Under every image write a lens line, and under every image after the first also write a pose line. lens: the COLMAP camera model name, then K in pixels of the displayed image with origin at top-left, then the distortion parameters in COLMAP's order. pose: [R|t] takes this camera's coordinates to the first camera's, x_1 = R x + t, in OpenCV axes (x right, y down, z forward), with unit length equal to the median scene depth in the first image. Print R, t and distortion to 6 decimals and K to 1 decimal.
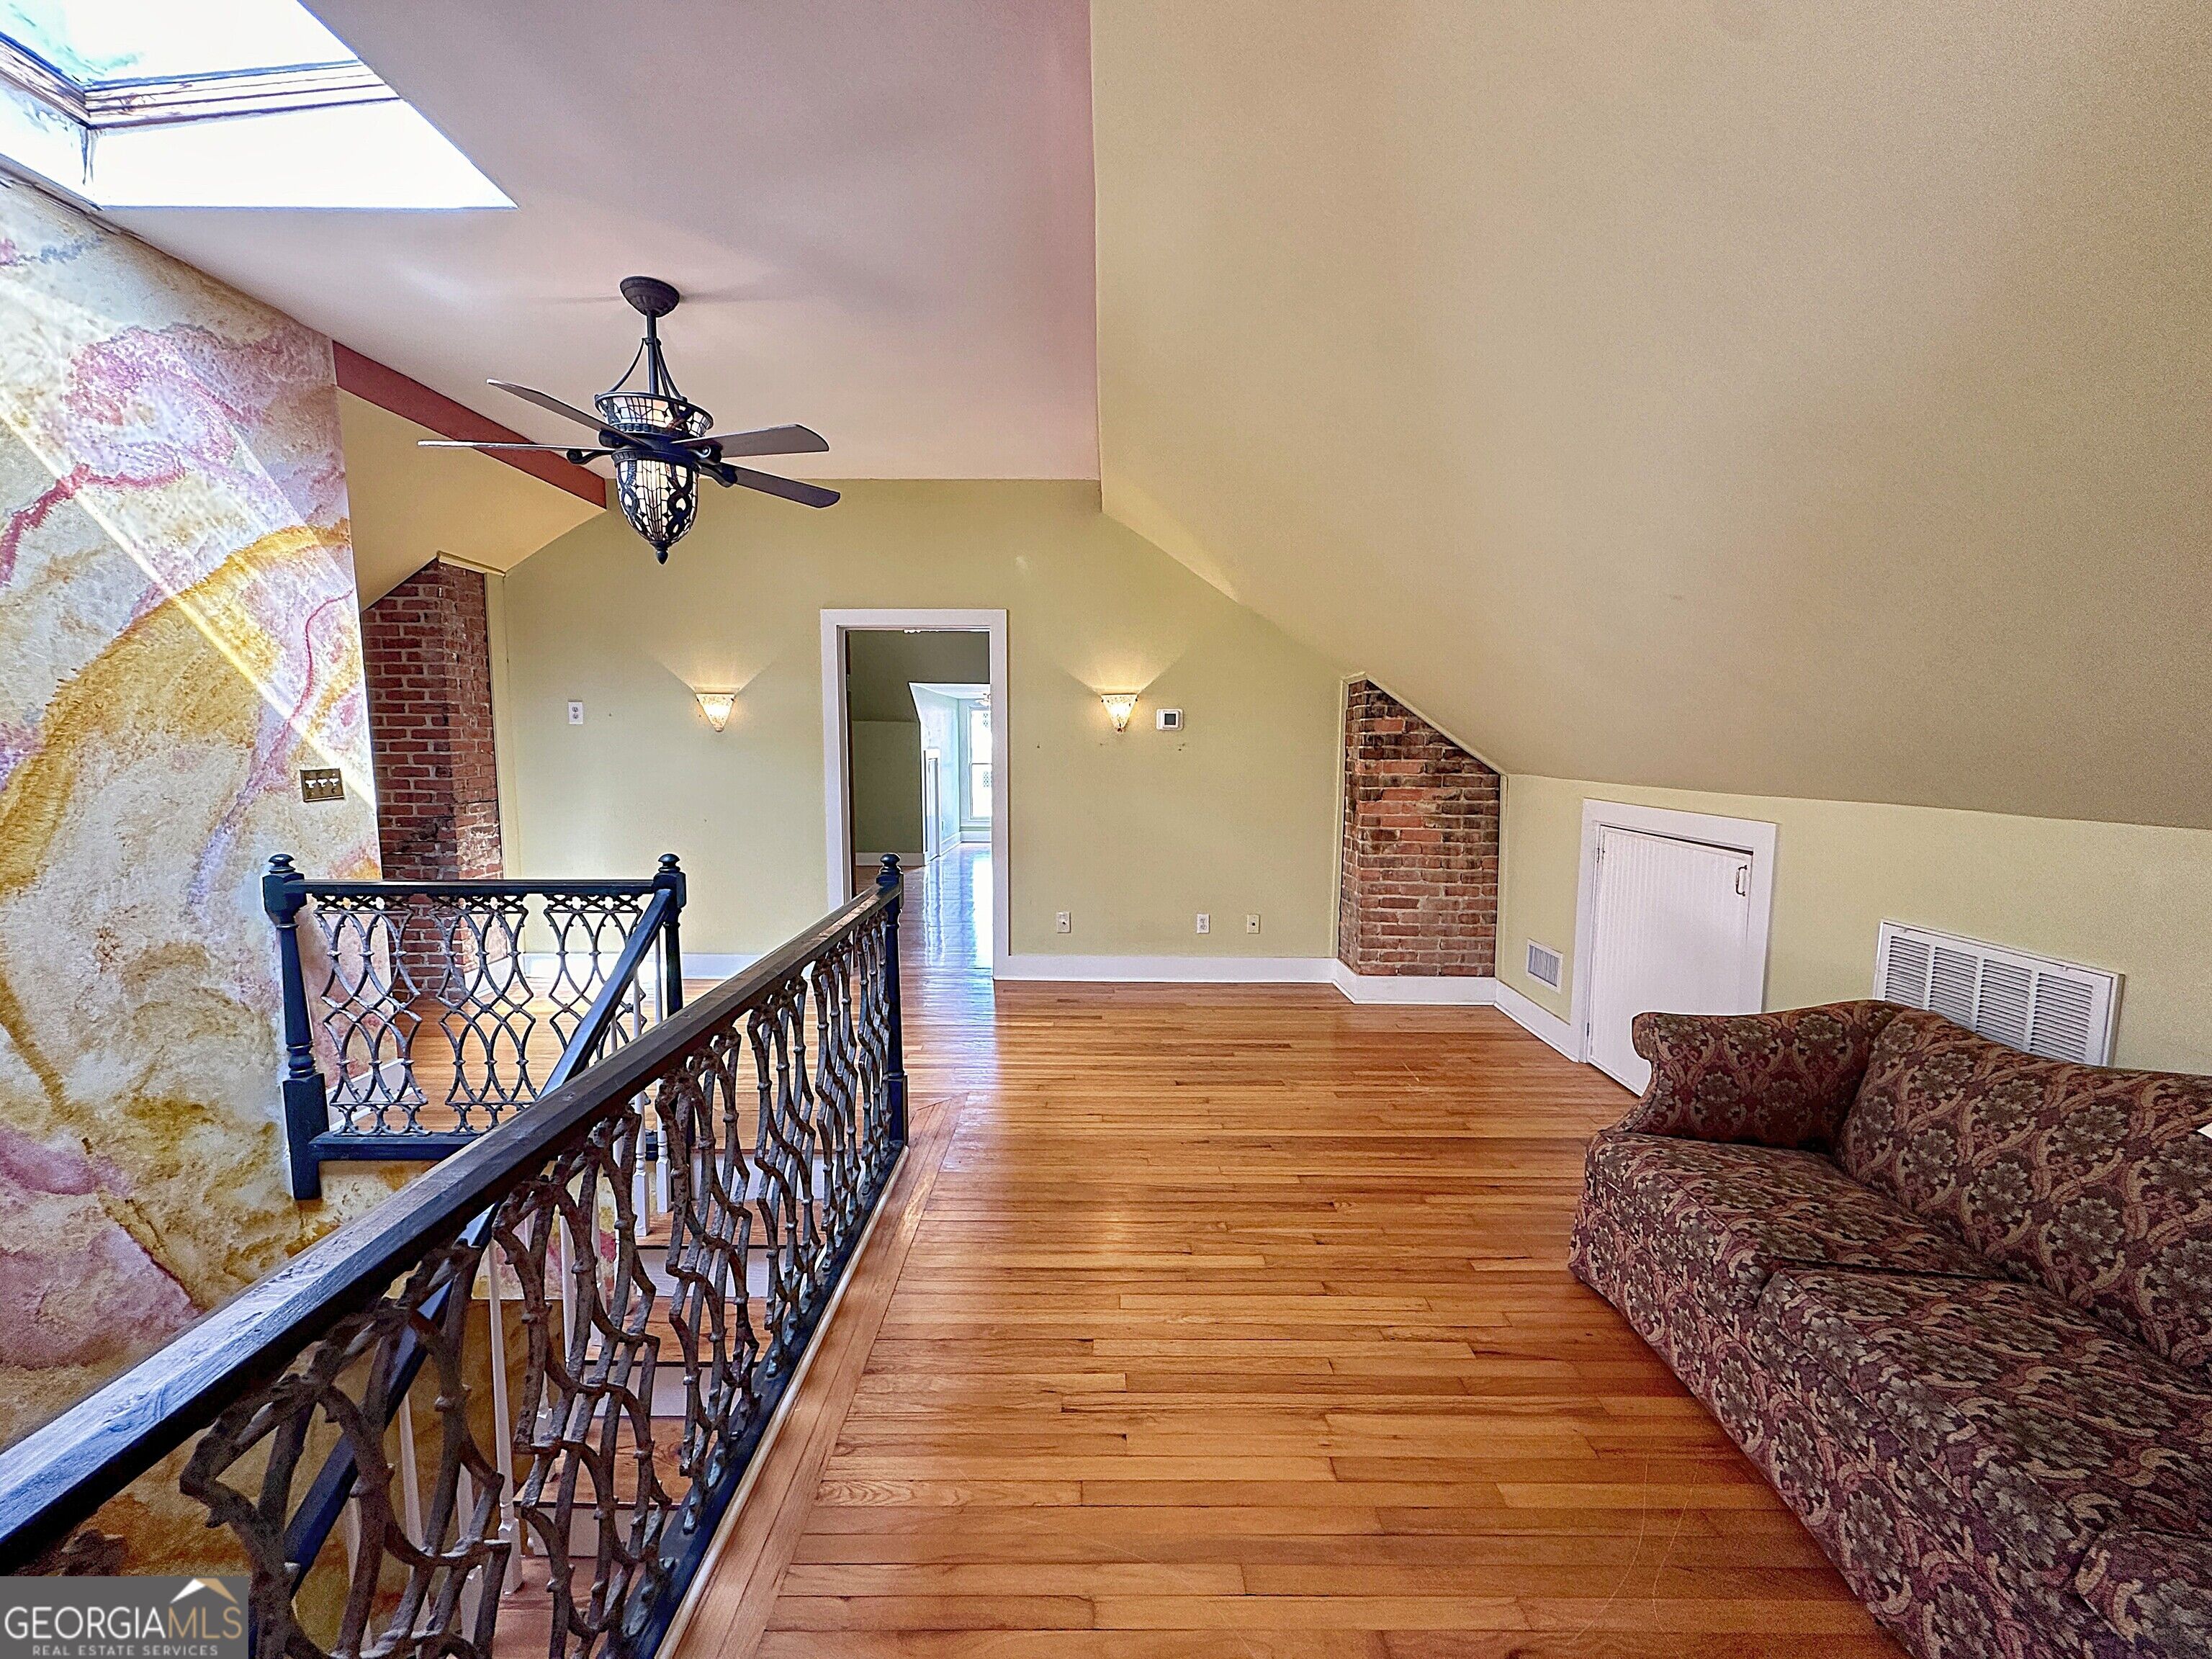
lens RADIAL K [[887.7, 0, 1104.5], [0, 887.7, 825.0], [0, 0, 1]] dist [-0.003466, 0.000239]
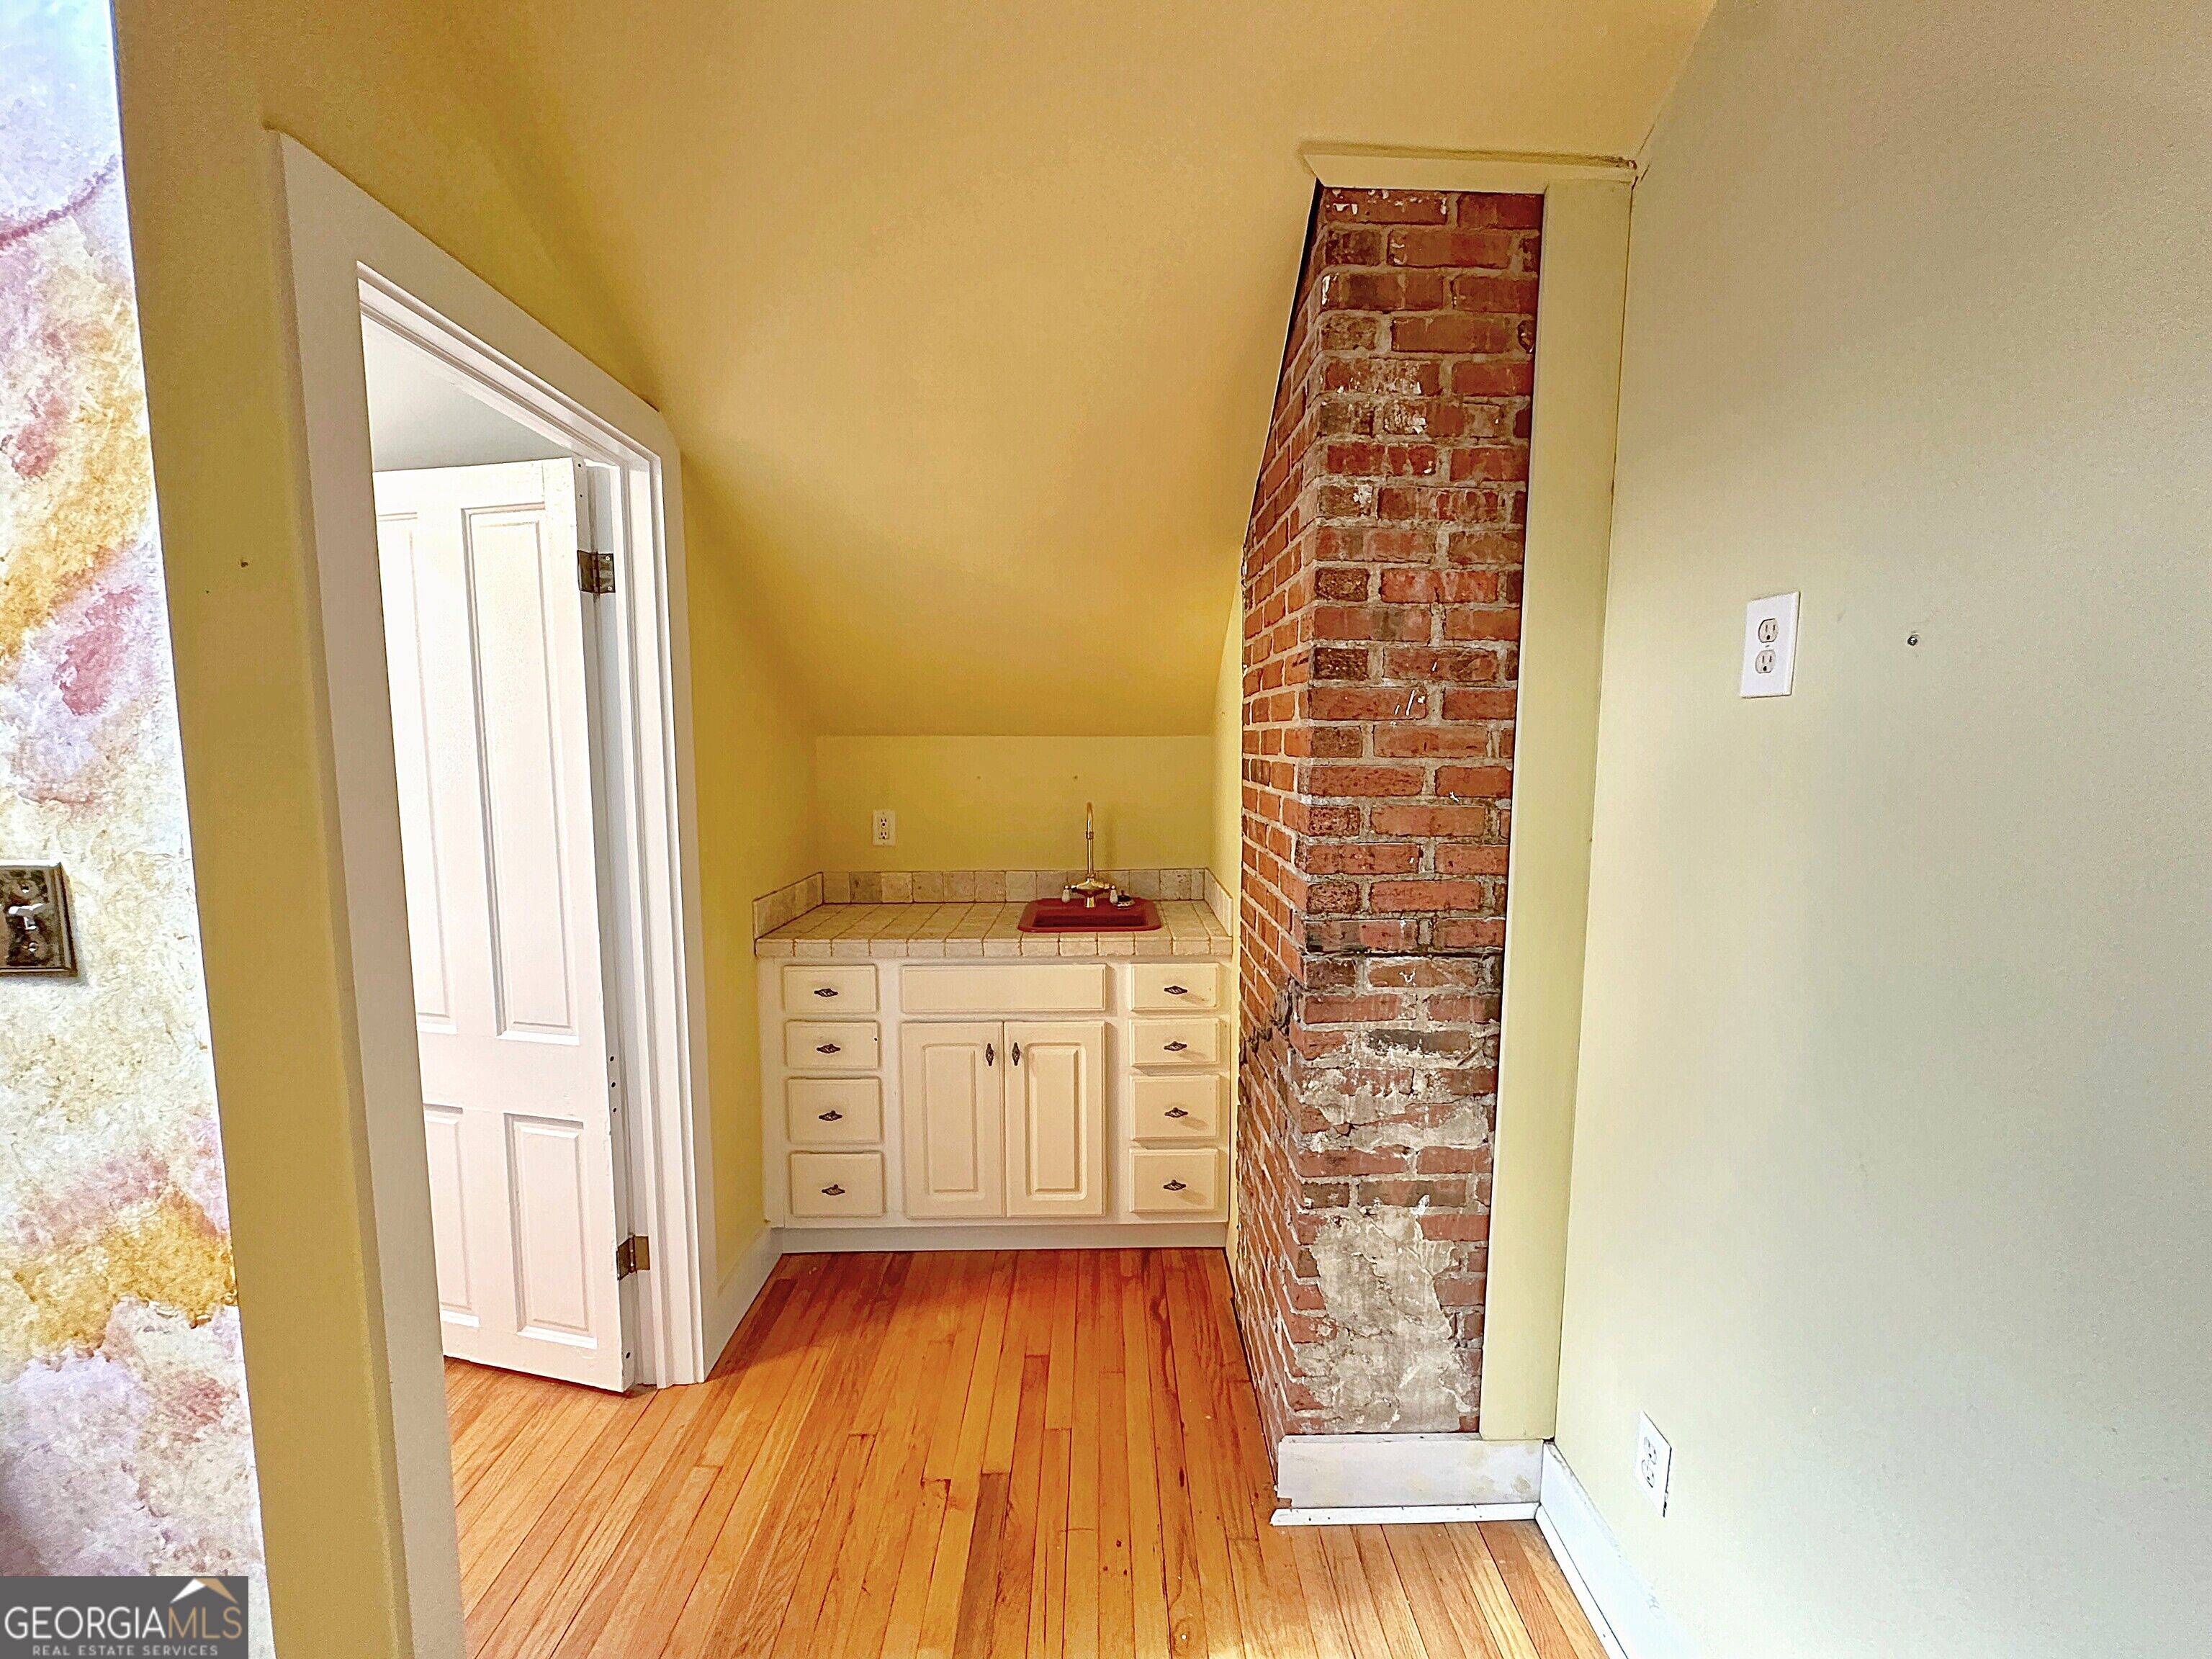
lens RADIAL K [[887.7, 0, 1104.5], [0, 887.7, 825.0], [0, 0, 1]] dist [-0.003466, 0.000239]
pose [[0.007594, 0.092798, -0.995656, -0.395457], [-0.100821, 0.990682, 0.091565, -0.090739], [0.994876, 0.099688, 0.016879, 0.884766]]
